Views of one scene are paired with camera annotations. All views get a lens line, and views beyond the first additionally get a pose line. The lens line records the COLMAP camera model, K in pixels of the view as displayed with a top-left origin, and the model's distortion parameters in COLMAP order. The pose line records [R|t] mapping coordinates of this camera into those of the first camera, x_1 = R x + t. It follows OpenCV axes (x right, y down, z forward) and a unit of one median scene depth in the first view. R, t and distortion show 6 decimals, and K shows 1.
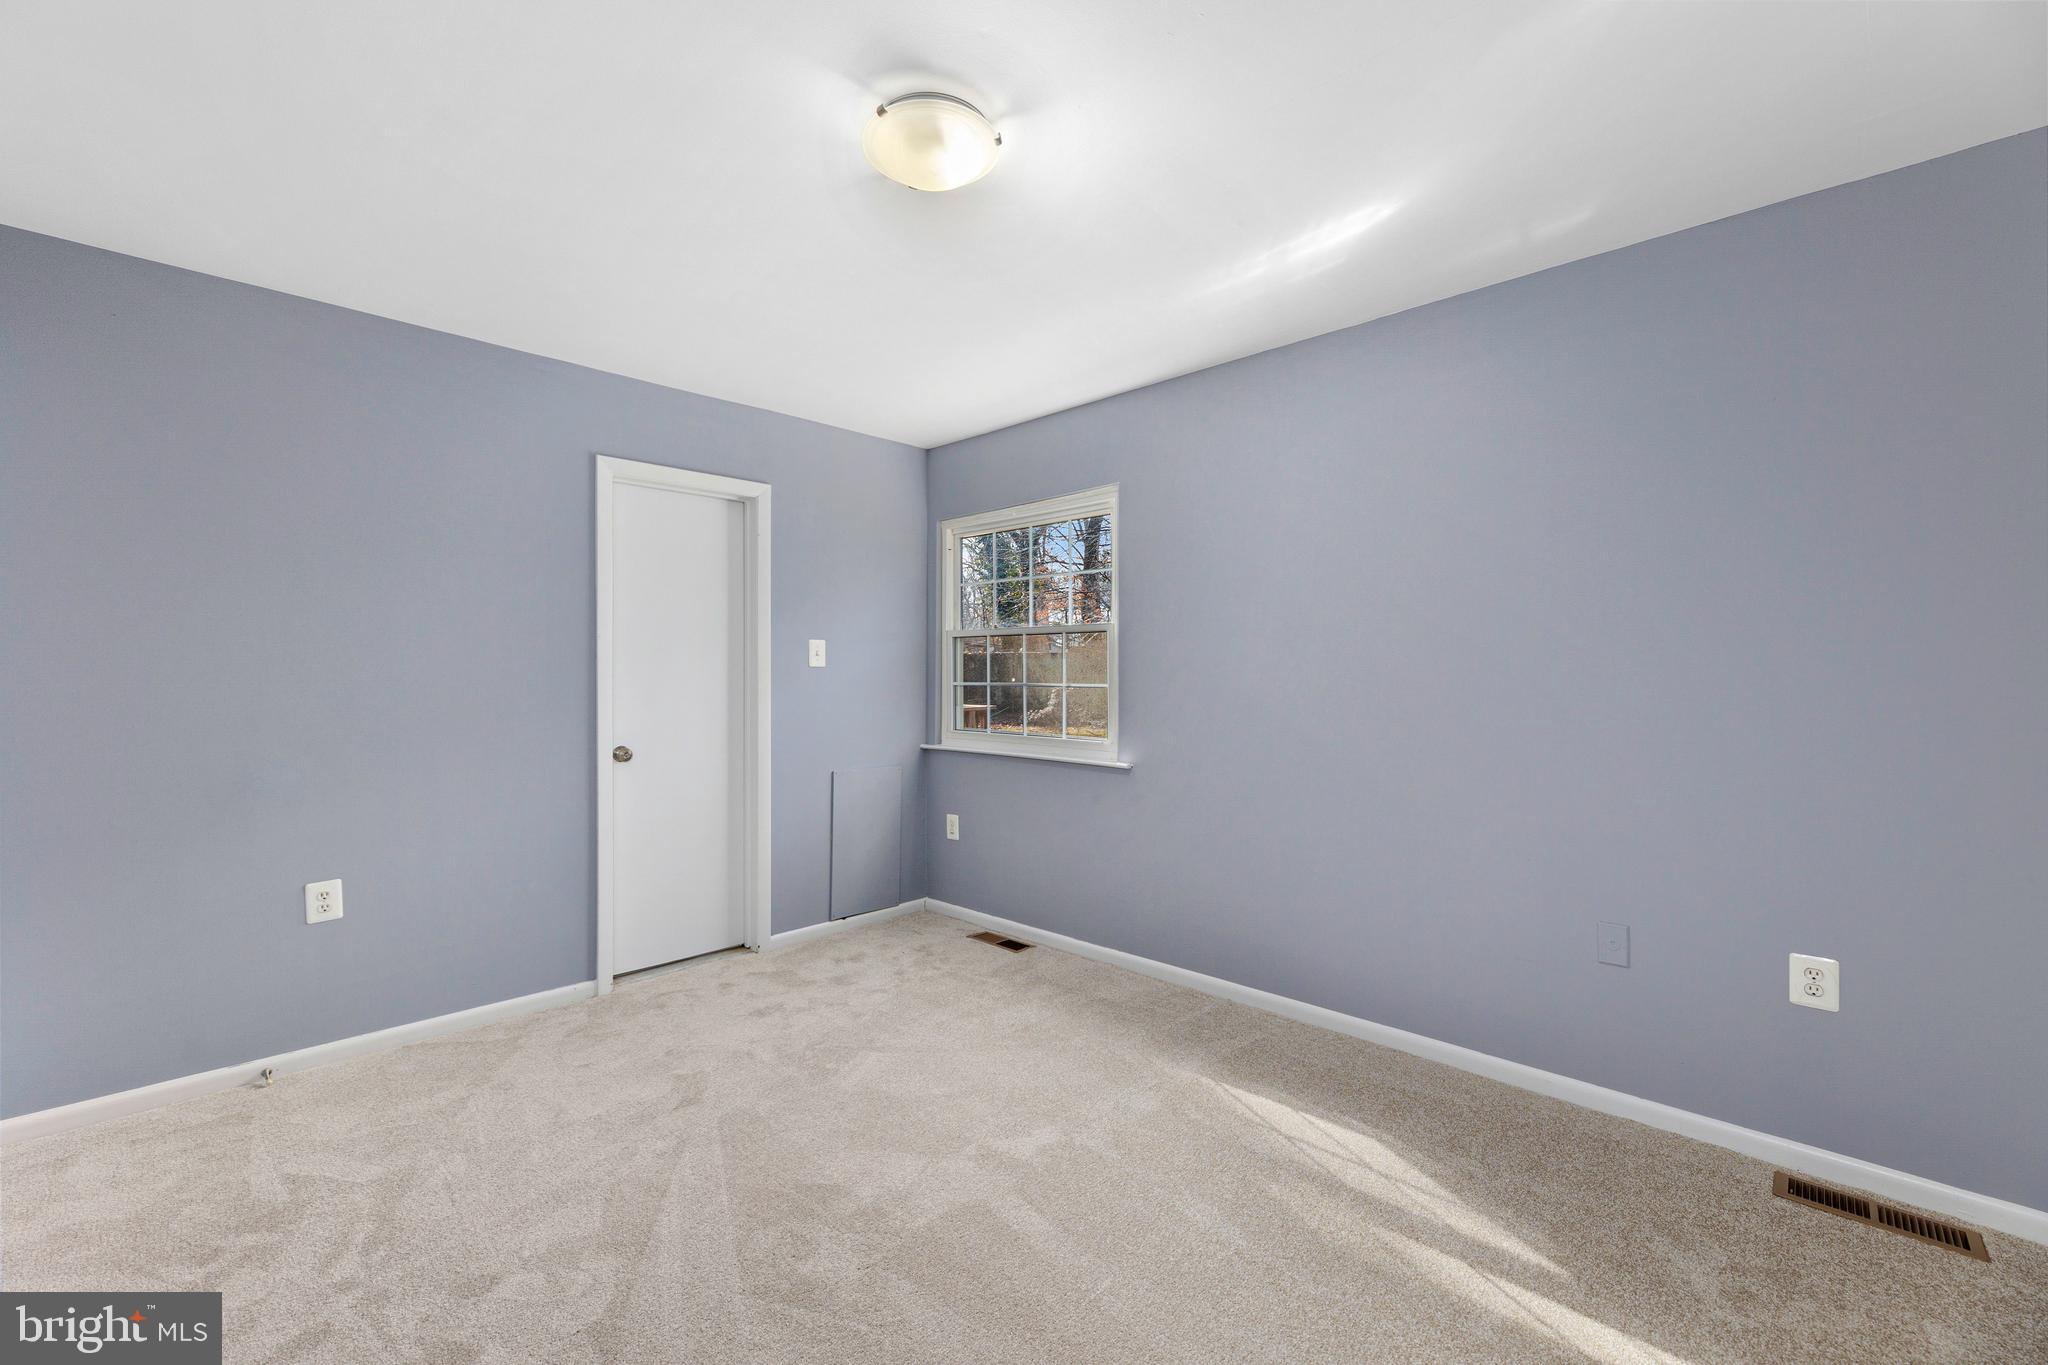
lens RADIAL K [[849.6, 0, 1021.0], [0, 849.6, 671.8], [0, 0, 1]] dist [-0.000475, -0.000603]
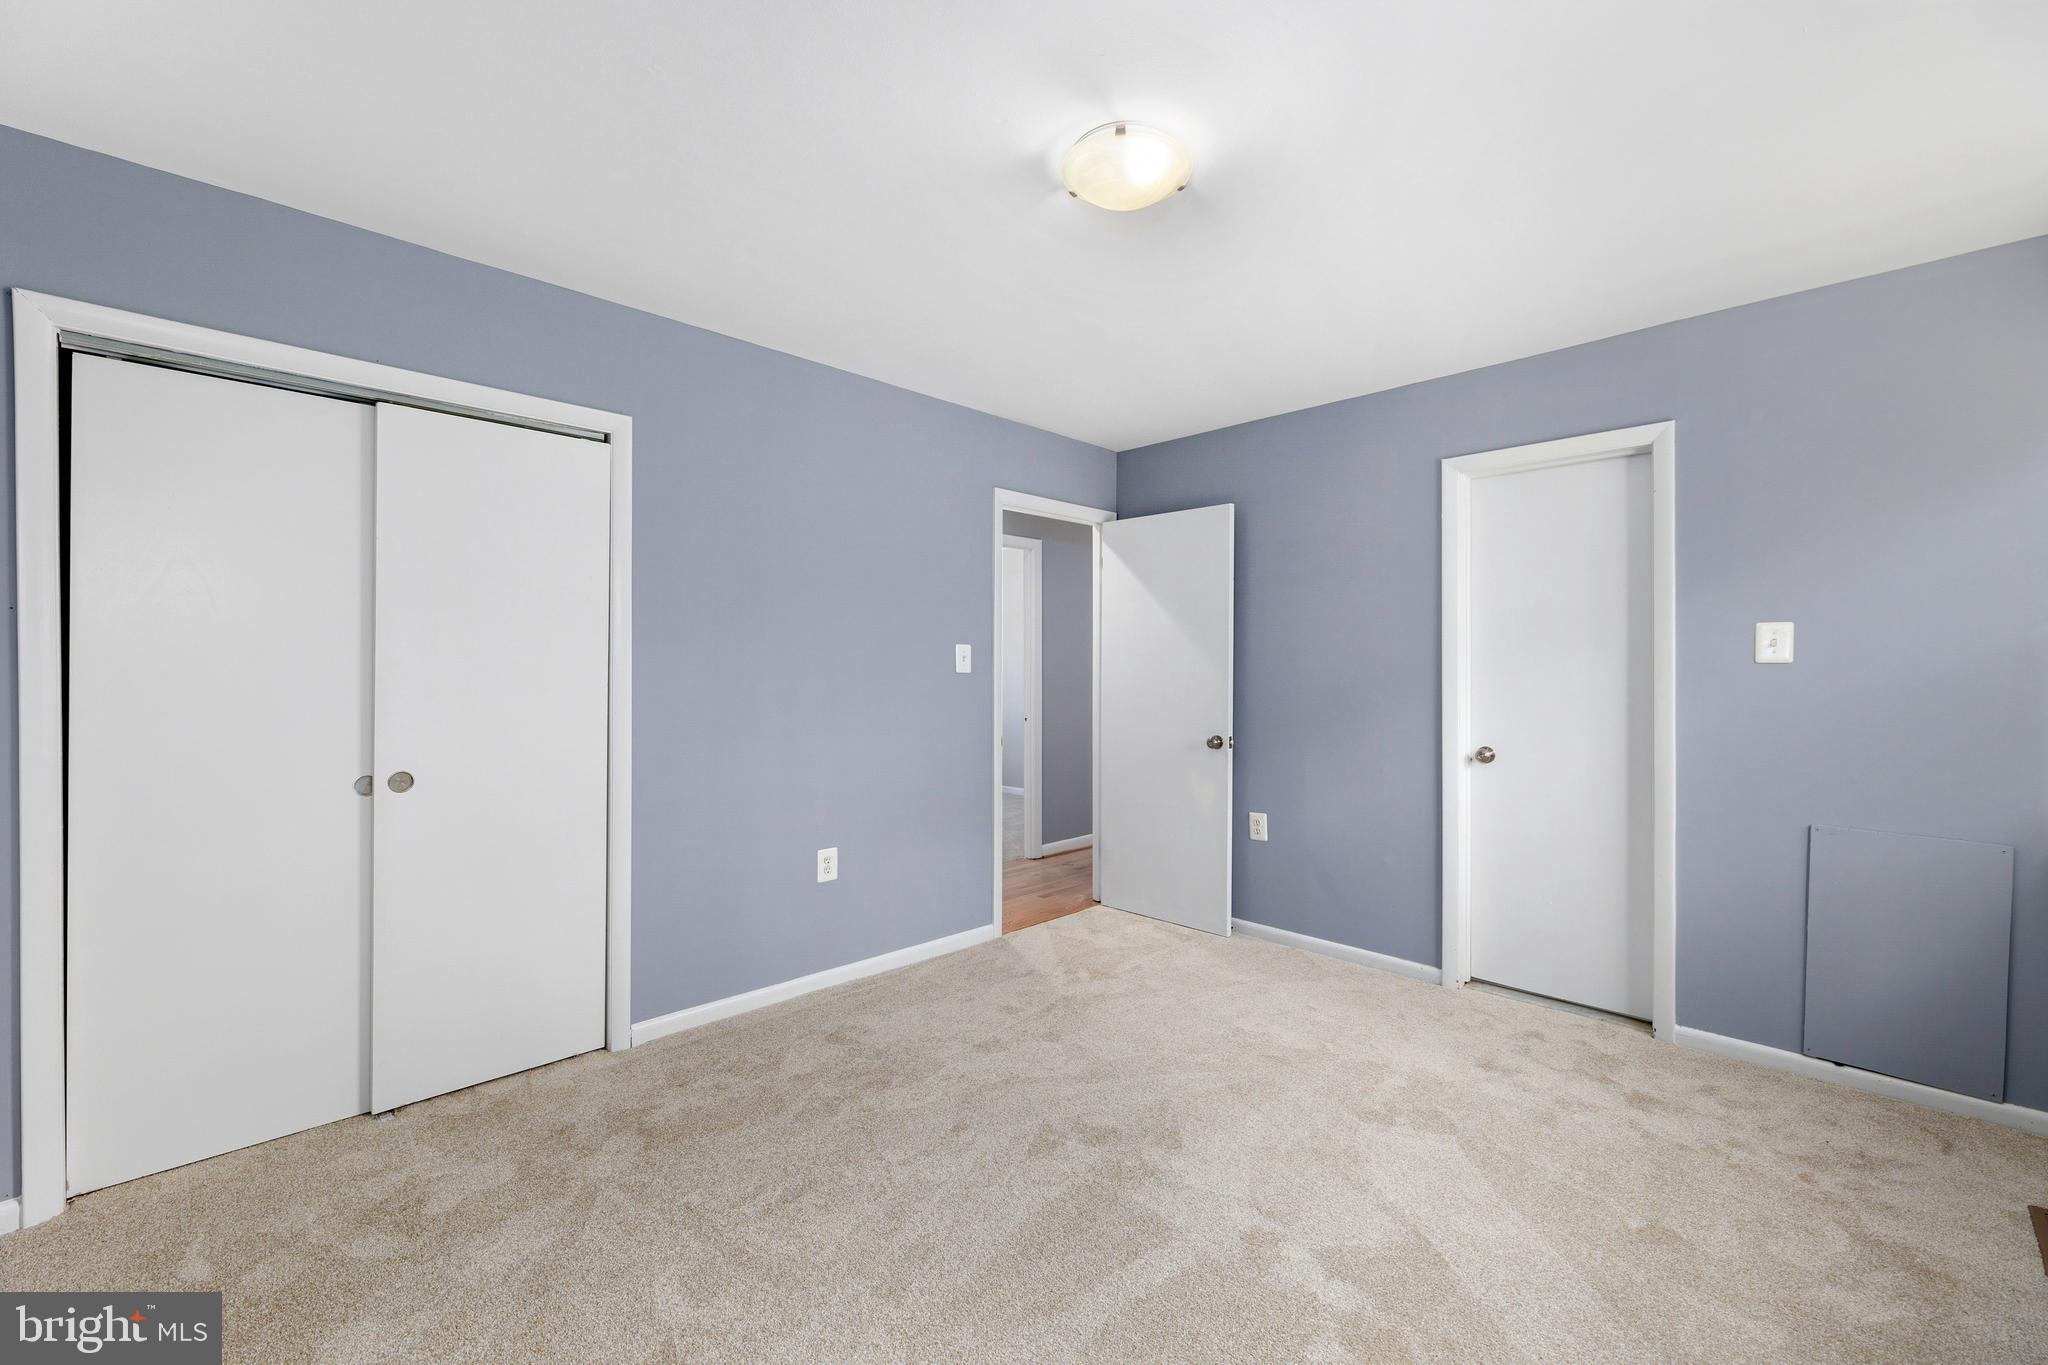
lens RADIAL K [[849.6, 0, 1021.0], [0, 849.6, 671.8], [0, 0, 1]] dist [-0.000475, -0.000603]
pose [[-0.041536, -0.004842, -0.999125, 0.529350], [0.000571, 0.999988, -0.004870, 0.006049], [0.999137, -0.000773, -0.041533, 0.514138]]
